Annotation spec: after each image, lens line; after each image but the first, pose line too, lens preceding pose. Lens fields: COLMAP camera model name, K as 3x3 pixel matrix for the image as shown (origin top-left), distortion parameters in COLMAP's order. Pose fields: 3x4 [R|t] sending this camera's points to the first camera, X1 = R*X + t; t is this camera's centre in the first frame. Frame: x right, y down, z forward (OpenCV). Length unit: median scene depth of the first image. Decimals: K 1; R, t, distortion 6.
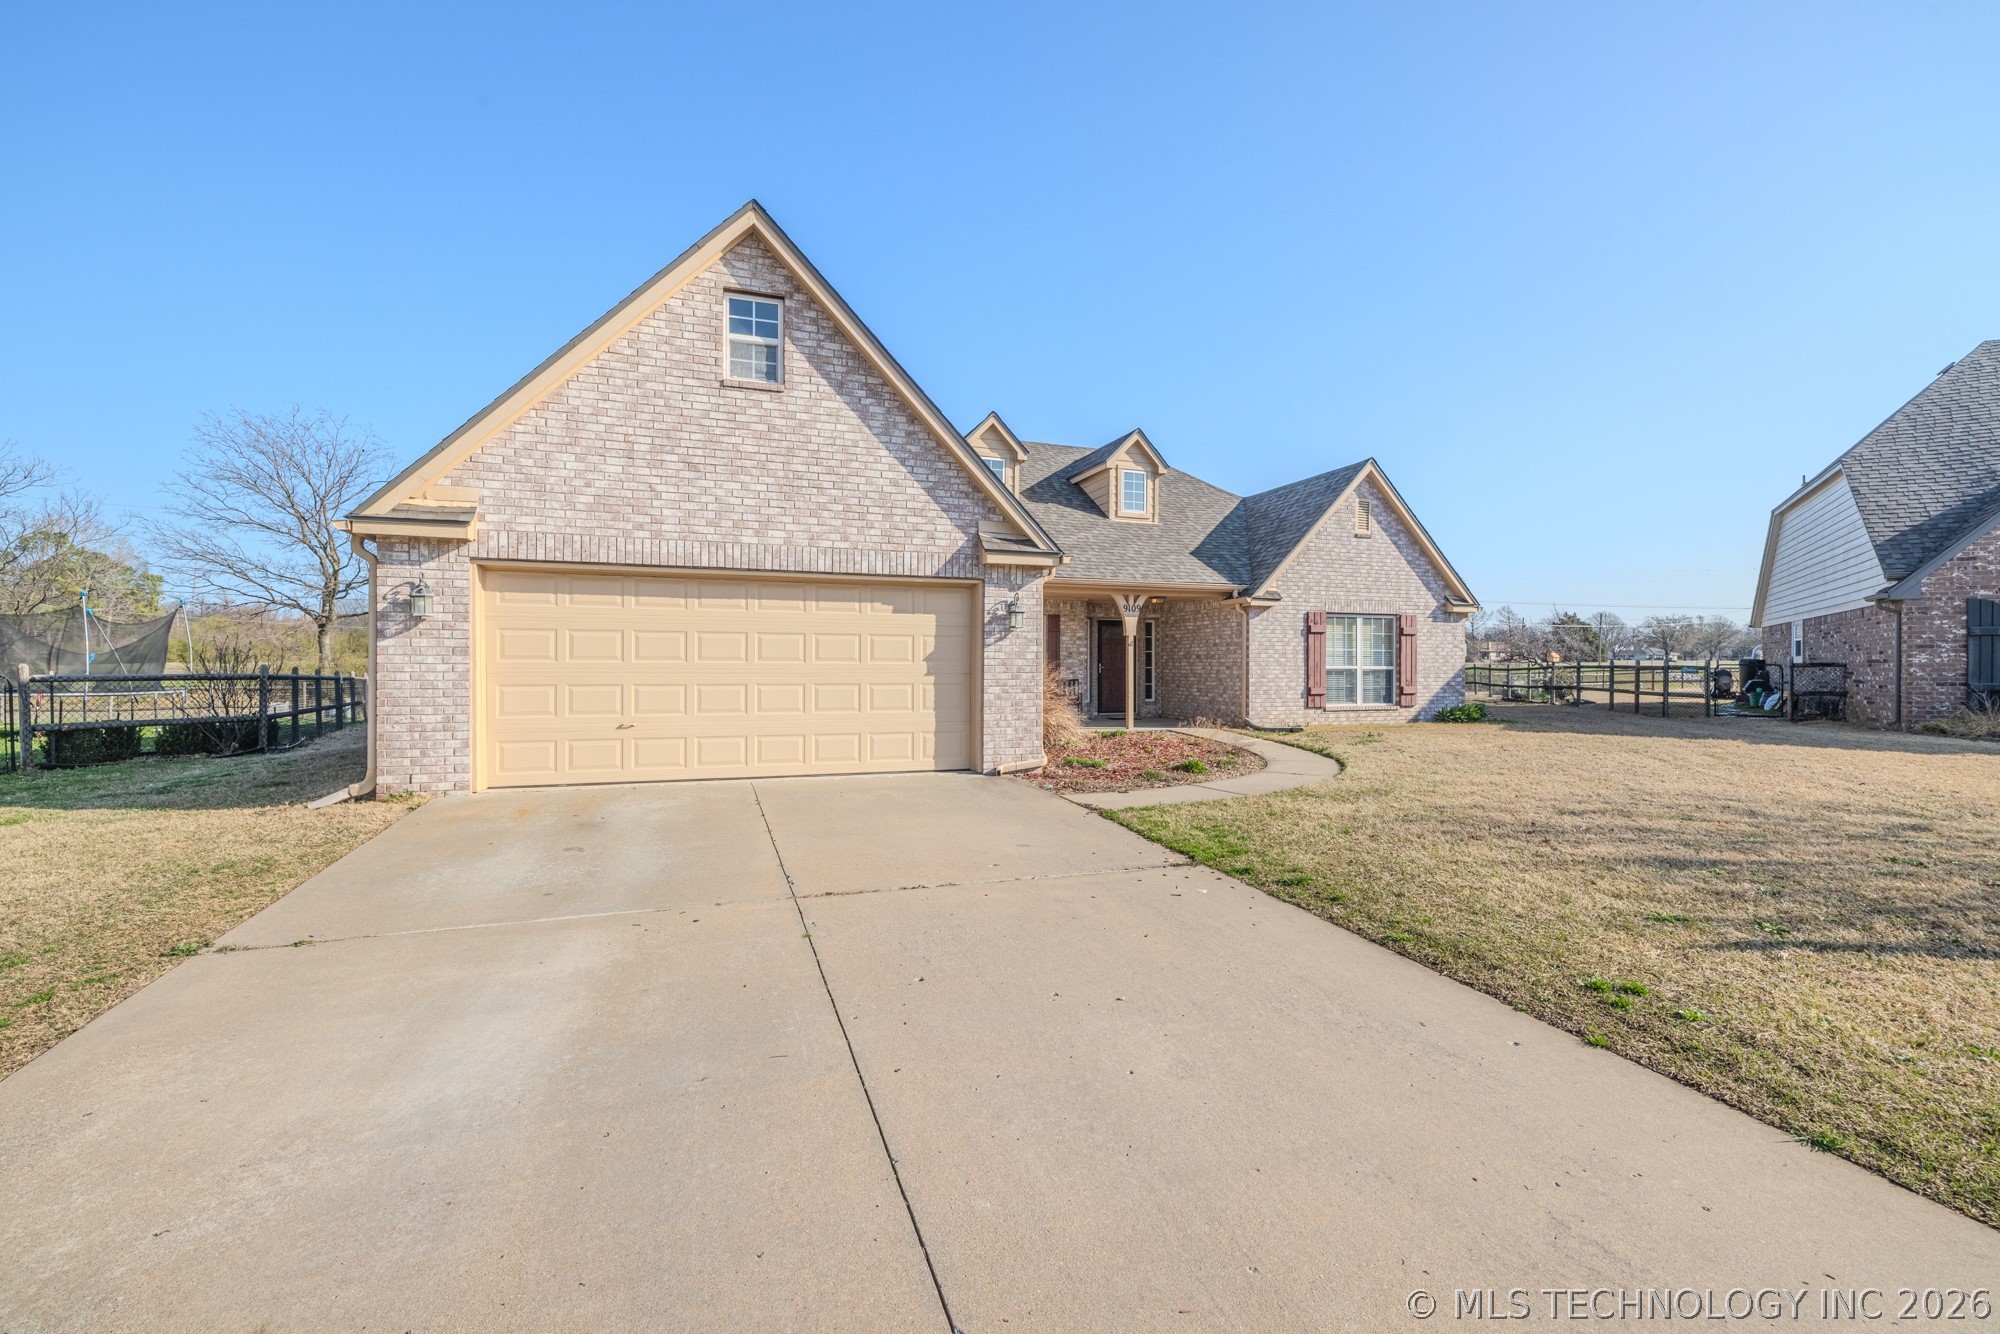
lens RADIAL K [[835.1, 0, 990.4], [0, 835.1, 669.6], [0, 0, 1]] dist [0.001082, -0.000407]
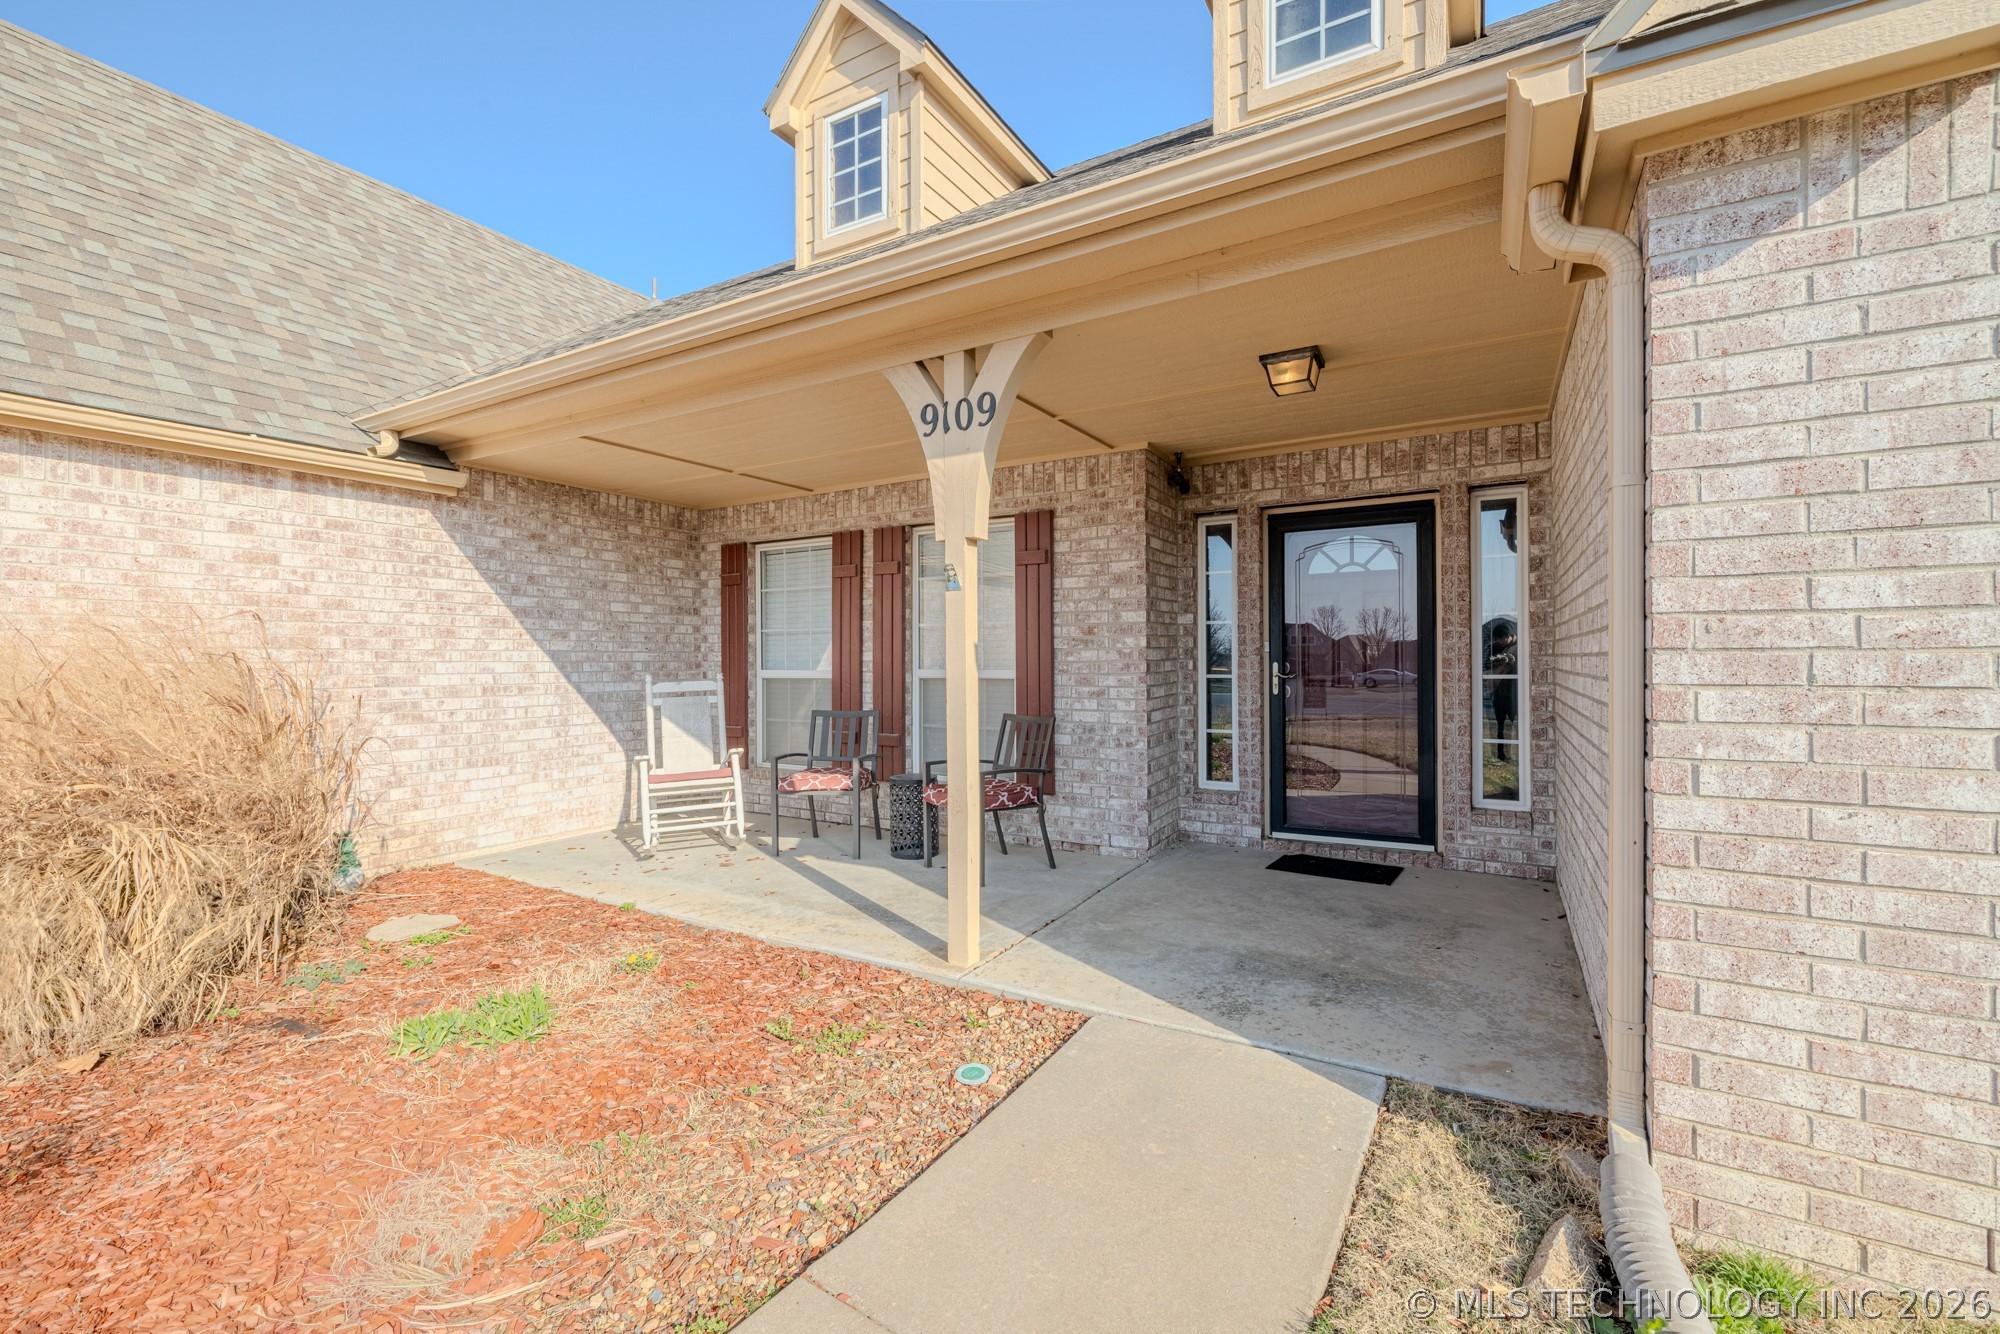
lens RADIAL K [[835.1, 0, 996.9], [0, 835.1, 661.2], [0, 0, 1]] dist [0.001082, -0.000407]
pose [[0.646427, -0.005438, -0.762957, 0.346737], [0.002468, 0.999984, -0.005036, -0.007853], [0.762972, 0.001372, 0.646430, 0.879533]]
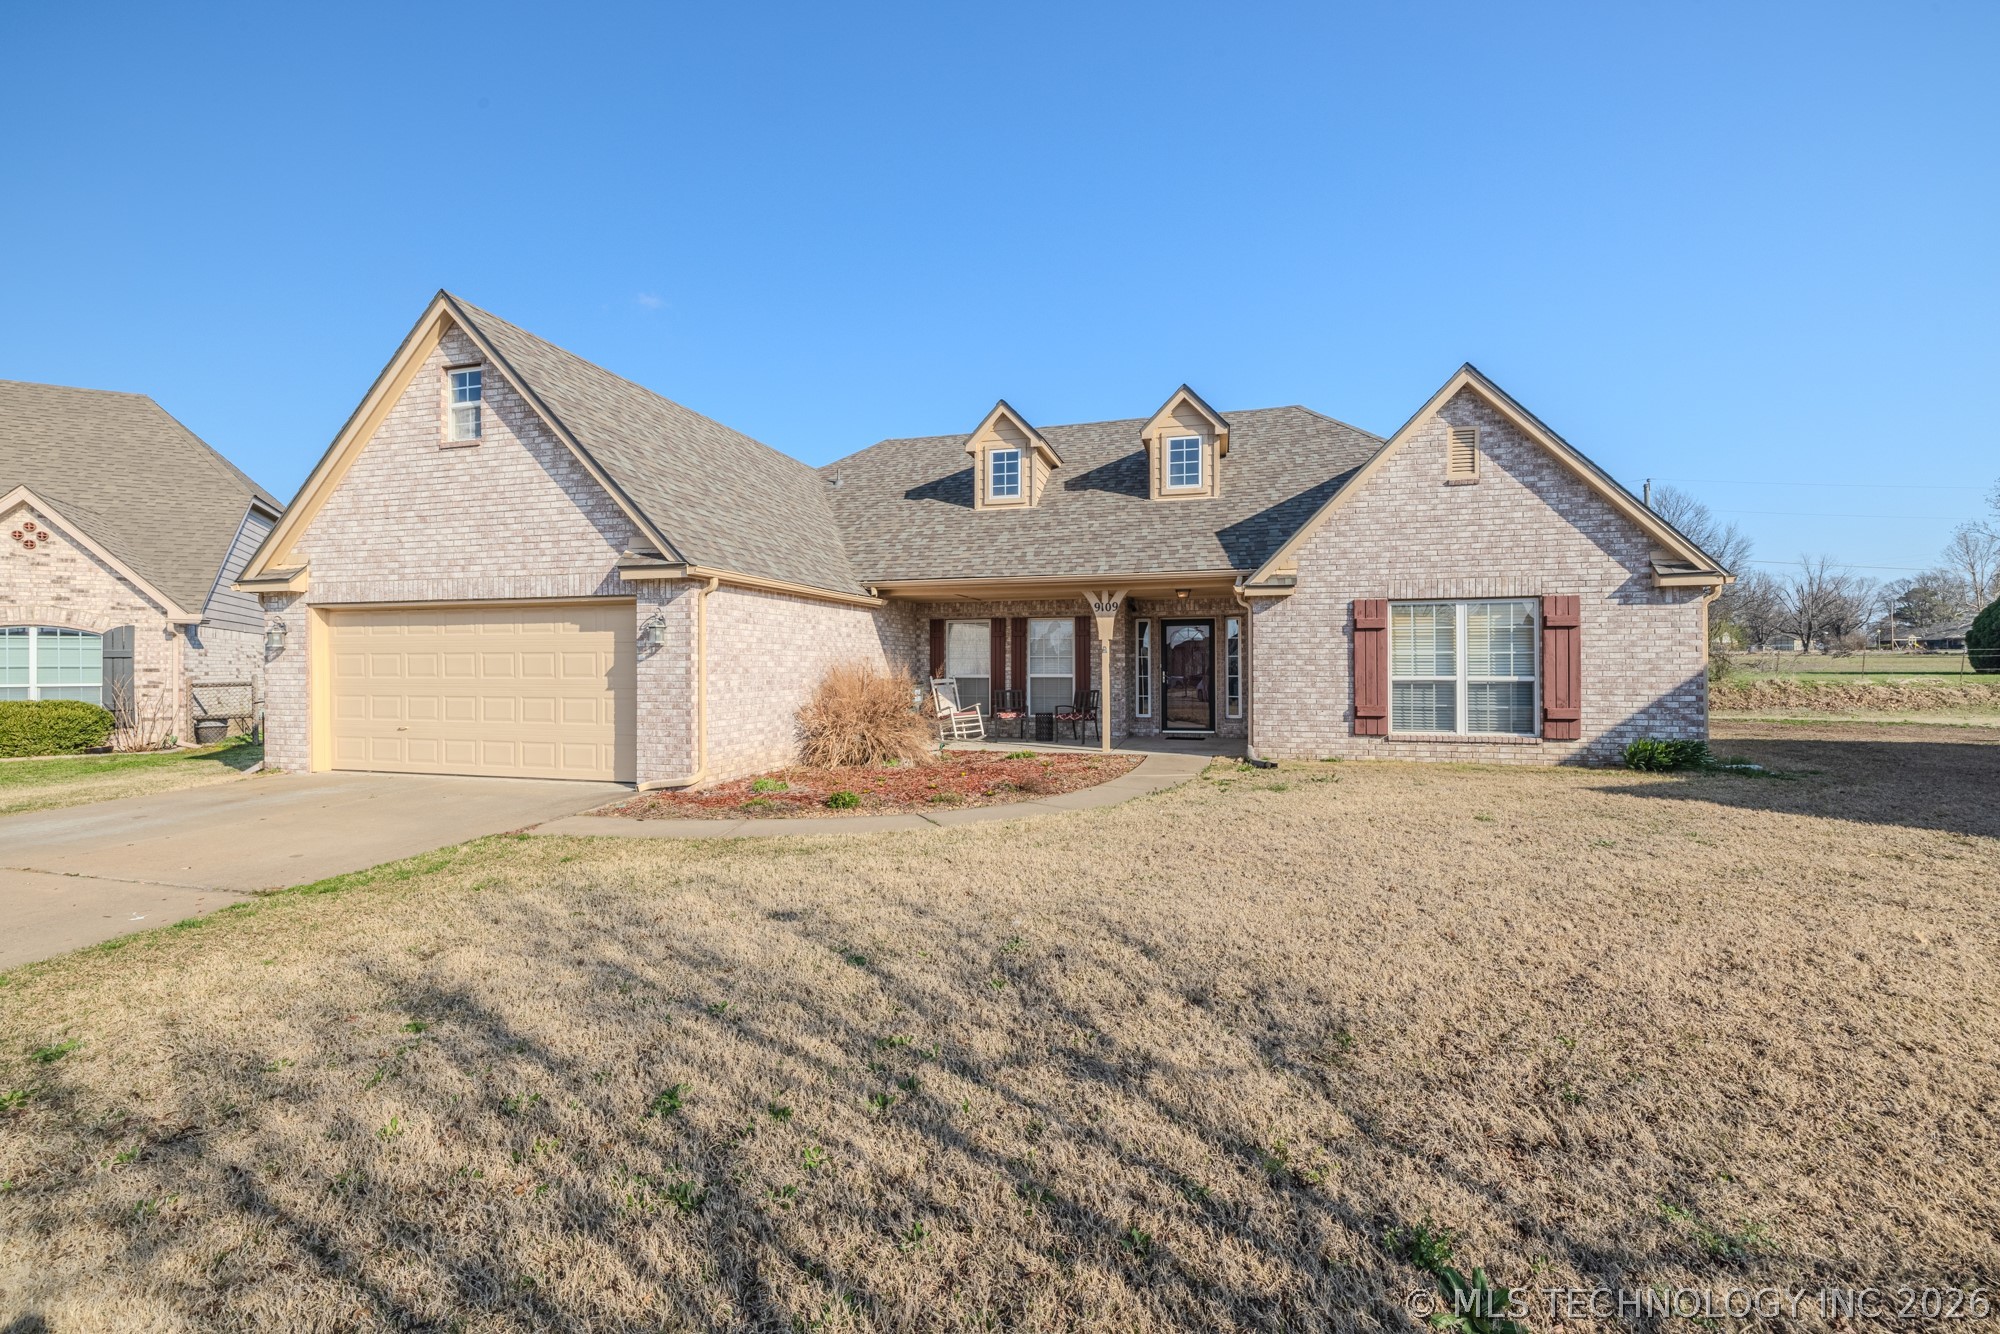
lens RADIAL K [[835.1, 0, 994.9], [0, 835.1, 670.4], [0, 0, 1]] dist [0.001082, -0.000407]
pose [[0.822037, -0.001514, -0.569432, 0.560411], [0.001828, 0.999998, -0.000020, -0.010349], [0.569431, -0.001025, 0.822039, 0.254238]]
